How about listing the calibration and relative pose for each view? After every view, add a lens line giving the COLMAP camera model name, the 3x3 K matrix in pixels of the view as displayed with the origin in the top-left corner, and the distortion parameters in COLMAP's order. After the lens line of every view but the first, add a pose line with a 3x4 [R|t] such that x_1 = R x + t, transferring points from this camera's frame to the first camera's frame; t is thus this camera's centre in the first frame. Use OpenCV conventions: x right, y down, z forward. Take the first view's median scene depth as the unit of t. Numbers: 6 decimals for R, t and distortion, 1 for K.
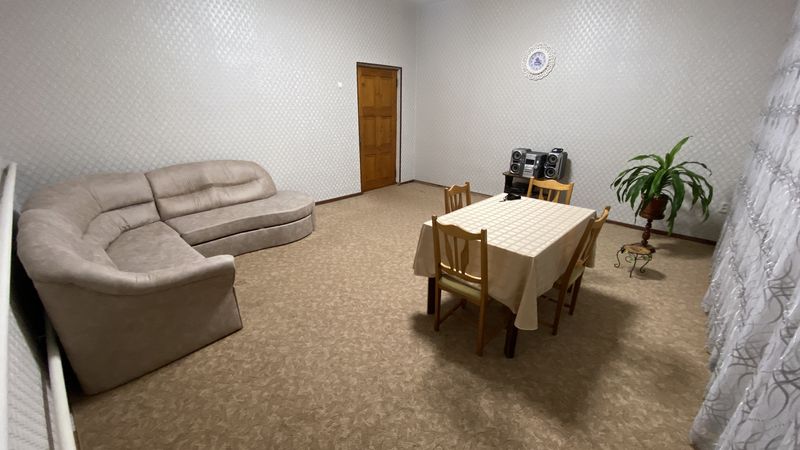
lens RADIAL K [[328.5, 0, 400.0], [0, 328.5, 225.9], [0, 0, 1]] dist [0.003829, -0.007358]
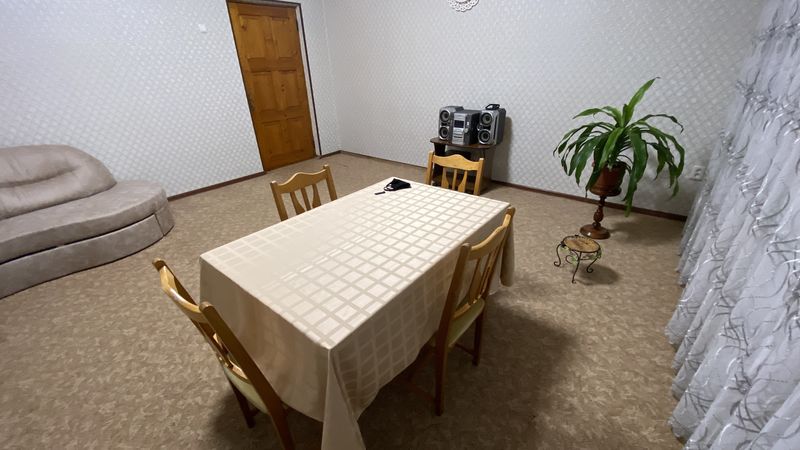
lens RADIAL K [[328.5, 0, 397.4], [0, 328.5, 226.1], [0, 0, 1]] dist [0.003829, -0.007358]
pose [[0.996219, -0.068969, 0.052826, 0.246439], [0.062712, 0.991716, 0.112102, -0.064600], [-0.060120, -0.108365, 0.992292, 0.271668]]
